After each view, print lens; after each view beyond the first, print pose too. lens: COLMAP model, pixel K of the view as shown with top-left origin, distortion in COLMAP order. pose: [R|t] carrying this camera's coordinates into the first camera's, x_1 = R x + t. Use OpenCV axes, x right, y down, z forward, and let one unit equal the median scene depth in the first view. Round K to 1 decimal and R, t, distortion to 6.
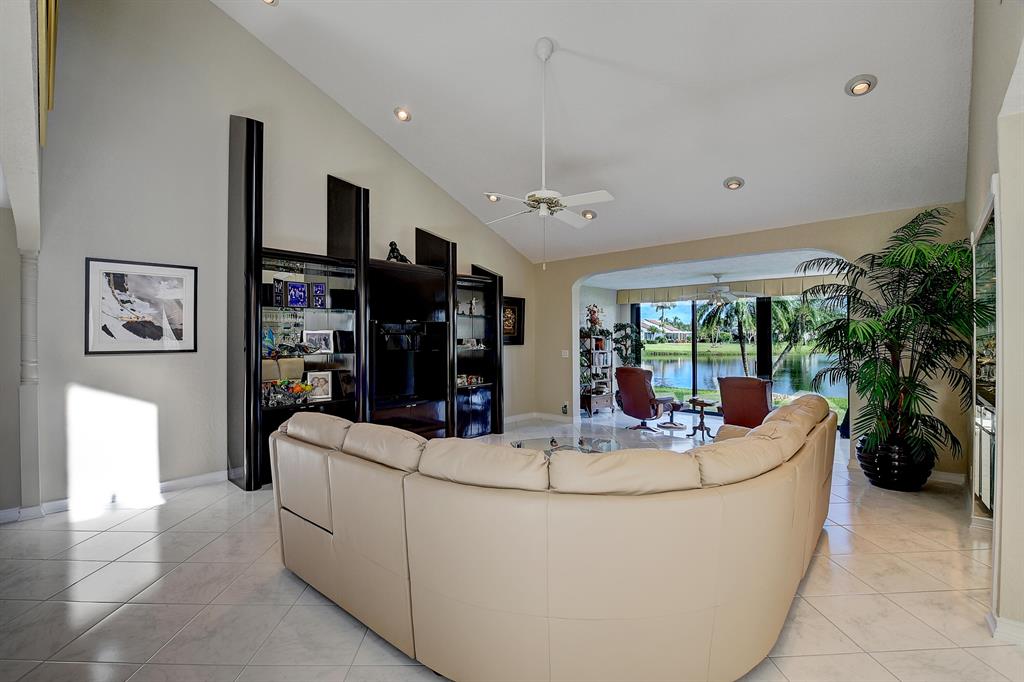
lens RADIAL K [[450.0, 0, 509.1], [0, 450.0, 331.4], [0, 0, 1]] dist [0.016575, -0.027466]
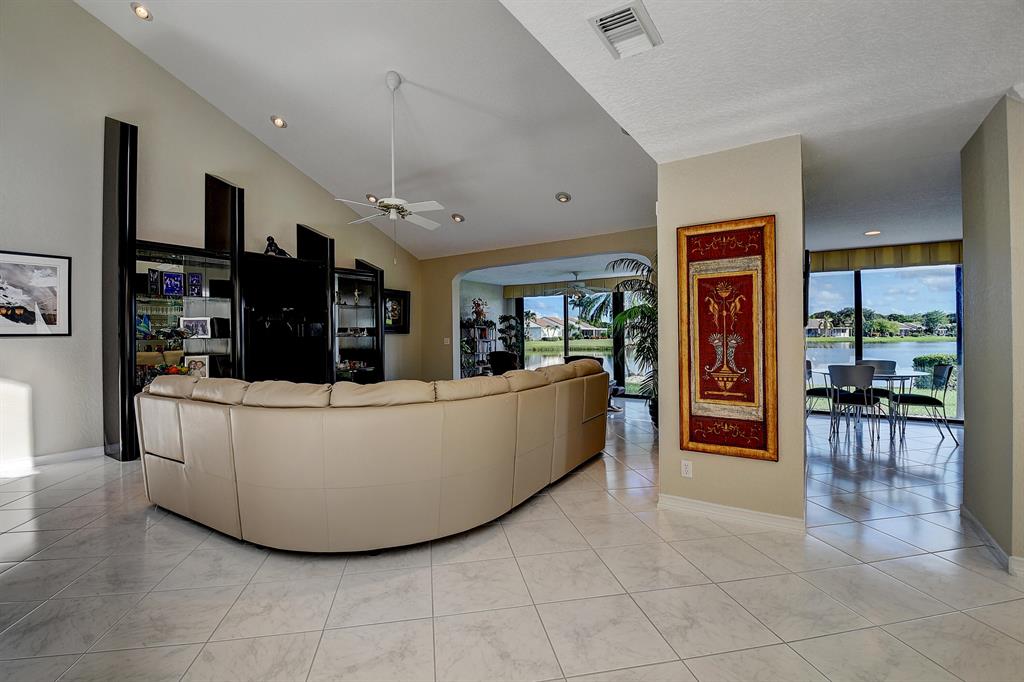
lens RADIAL K [[453.1, 0, 513.0], [0, 453.1, 331.8], [0, 0, 1]] dist [-0.001912, -0.015974]
pose [[0.985770, -0.007103, 0.167947, 0.143748], [0.006365, 0.999968, 0.004931, 0.031985], [-0.167977, -0.003792, 0.985784, -0.191151]]
